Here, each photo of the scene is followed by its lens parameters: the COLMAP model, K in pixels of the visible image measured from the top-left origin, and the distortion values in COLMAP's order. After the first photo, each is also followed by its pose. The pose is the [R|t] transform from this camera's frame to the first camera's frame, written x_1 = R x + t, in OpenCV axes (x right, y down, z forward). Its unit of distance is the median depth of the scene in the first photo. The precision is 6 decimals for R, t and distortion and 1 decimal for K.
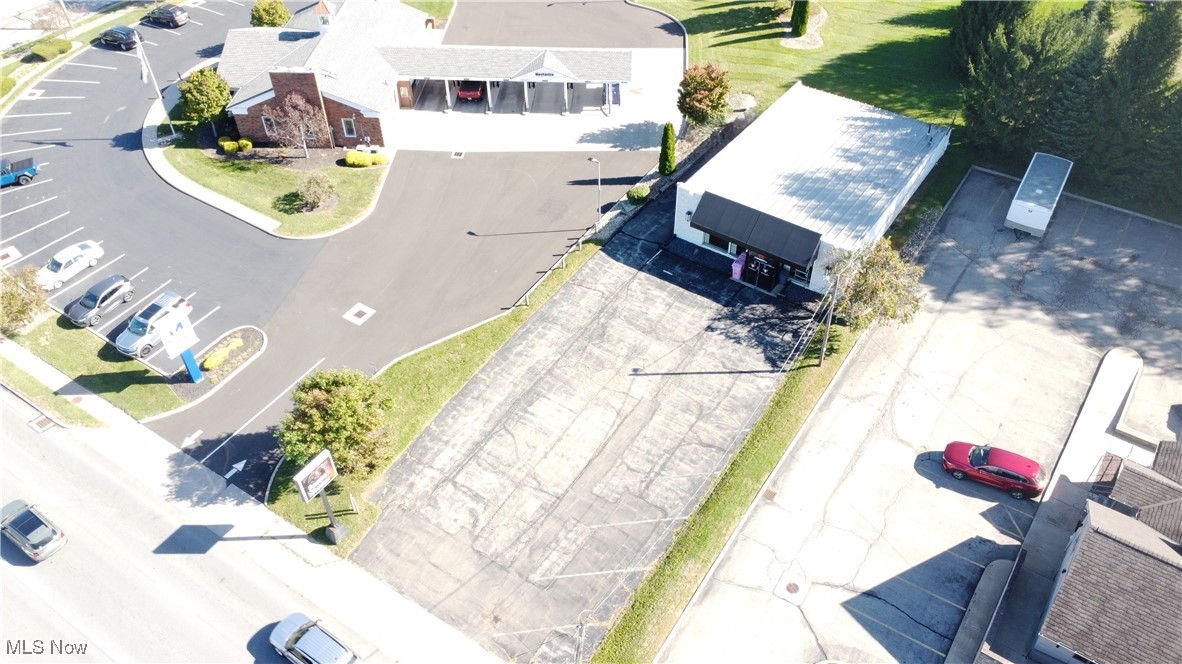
lens RADIAL K [[891.3, 0, 591.0], [0, 891.3, 332.0], [0, 0, 1]] dist [0.006503, -0.012134]
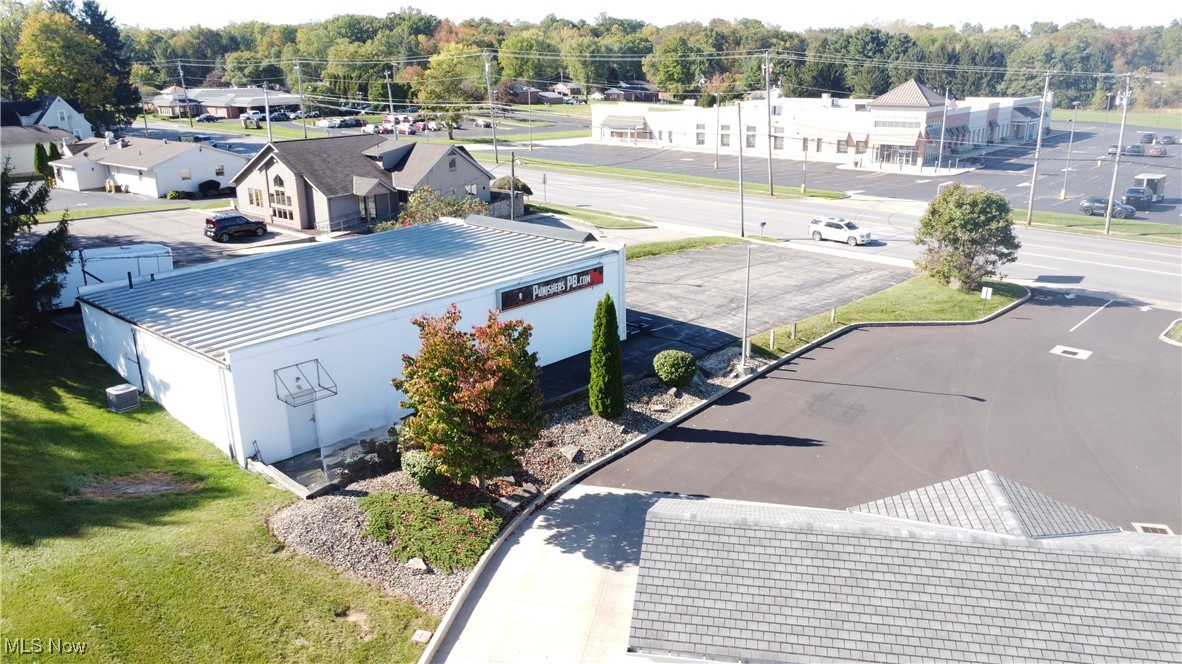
lens RADIAL K [[891.3, 0, 591.0], [0, 891.3, 332.0], [0, 0, 1]] dist [0.006503, -0.012134]
pose [[-0.992393, -0.009910, 0.122707, 0.043996], [0.101792, 0.494522, 0.863184, -0.752849], [-0.069235, 0.869109, -0.489752, 1.474410]]
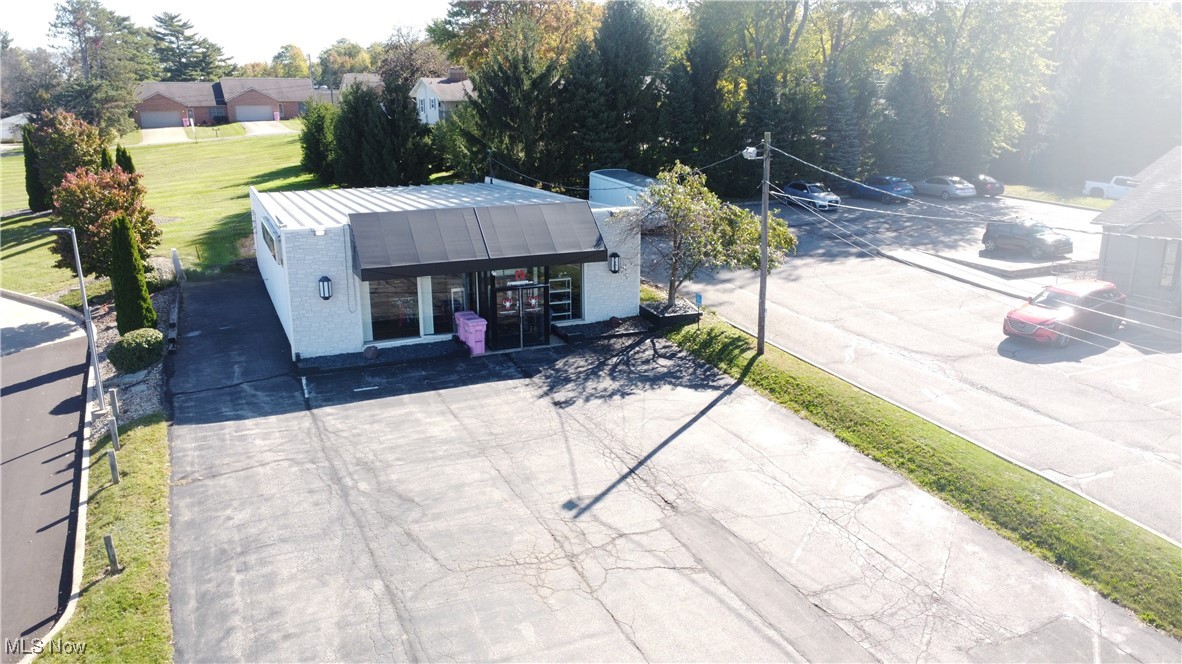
lens RADIAL K [[891.3, 0, 591.0], [0, 891.3, 332.0], [0, 0, 1]] dist [0.006503, -0.012134]
pose [[0.511377, -0.209785, 0.833357, -0.234210], [0.589243, 0.791480, -0.162337, 0.050920], [-0.625529, 0.574065, 0.528358, 0.731860]]
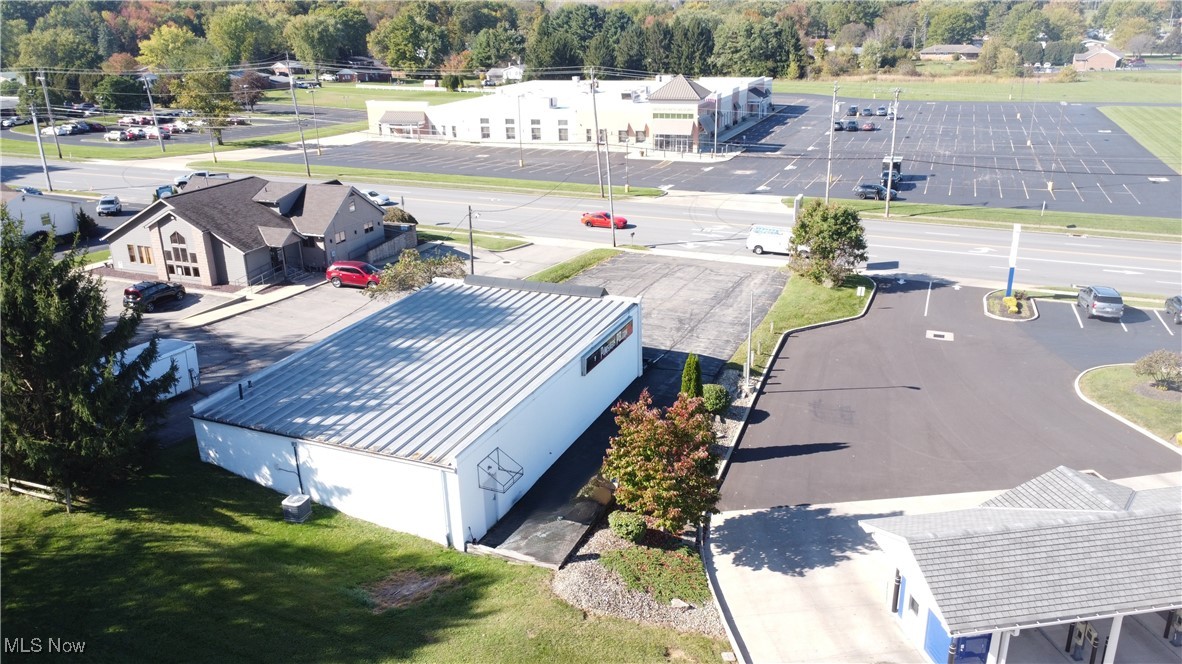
lens RADIAL K [[891.3, 0, 591.0], [0, 891.3, 332.0], [0, 0, 1]] dist [0.006503, -0.012134]
pose [[-0.976822, 0.106355, -0.185763, 0.307094], [-0.117480, 0.459076, 0.880595, -0.887264], [0.178935, 0.882008, -0.435941, 1.450479]]
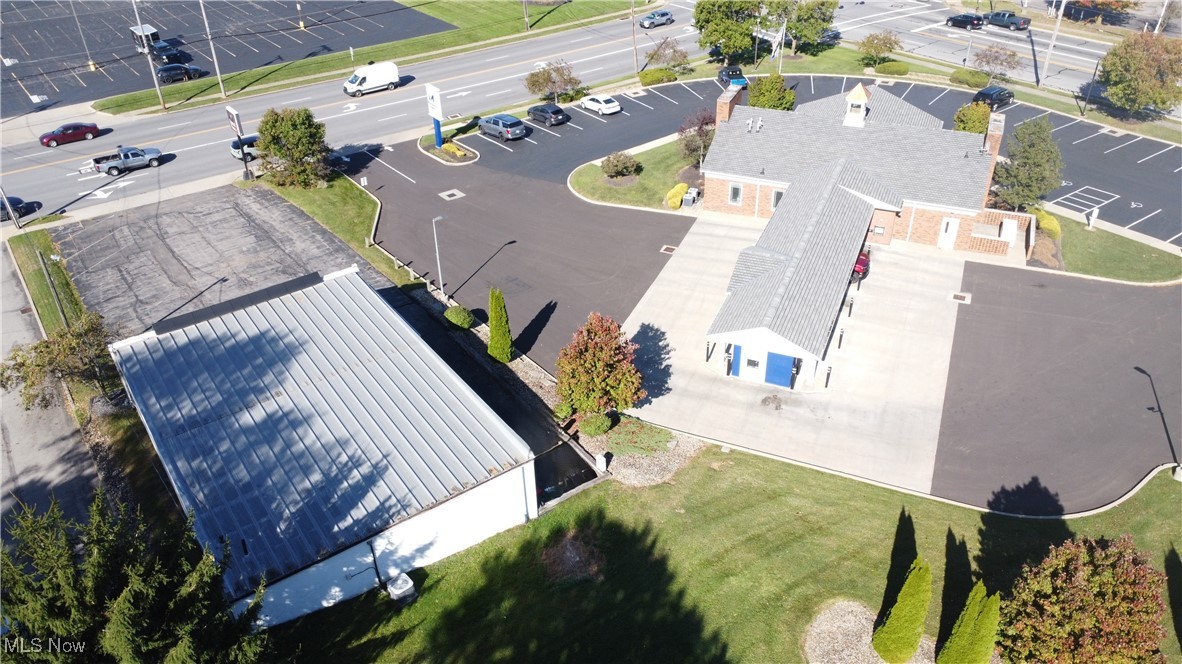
lens RADIAL K [[891.3, 0, 591.0], [0, 891.3, 332.0], [0, 0, 1]] dist [0.006503, -0.012134]
pose [[-0.328404, 0.543080, -0.772797, 0.734309], [-0.629625, 0.484016, 0.607701, -0.817582], [0.704076, 0.686144, 0.182984, 1.116403]]
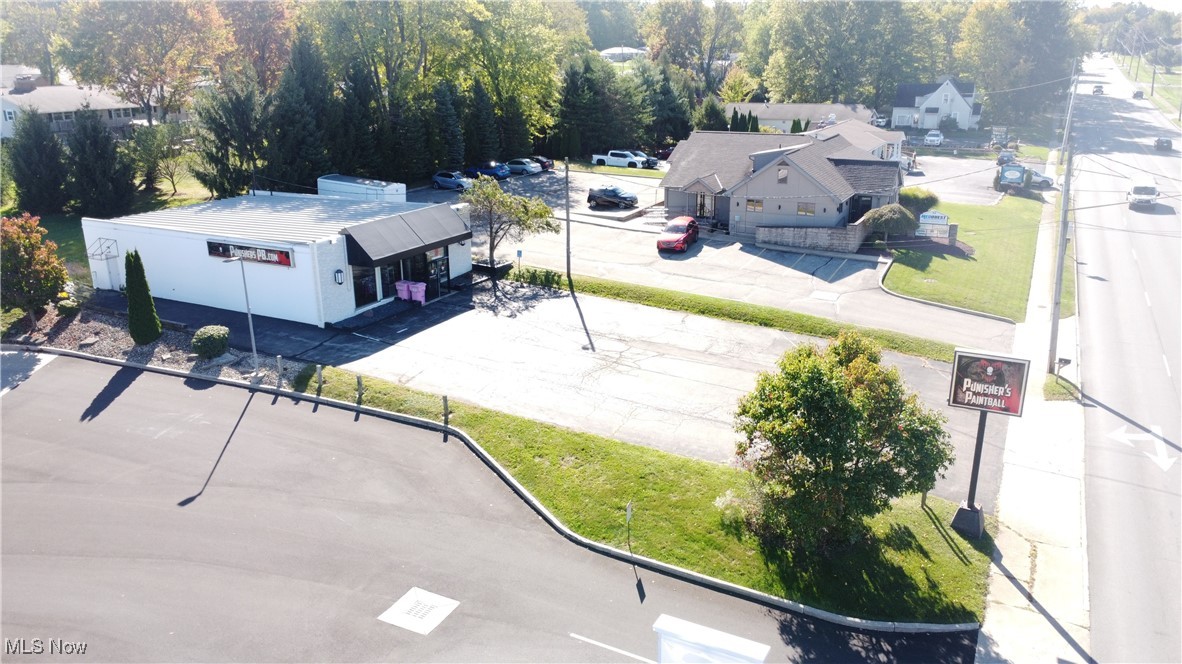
lens RADIAL K [[891.3, 0, 591.0], [0, 891.3, 332.0], [0, 0, 1]] dist [0.006503, -0.012134]
pose [[-0.127420, -0.284382, 0.950206, -0.673887], [0.689552, 0.663220, 0.290959, -0.185187], [-0.712939, 0.692291, 0.111589, 0.869011]]
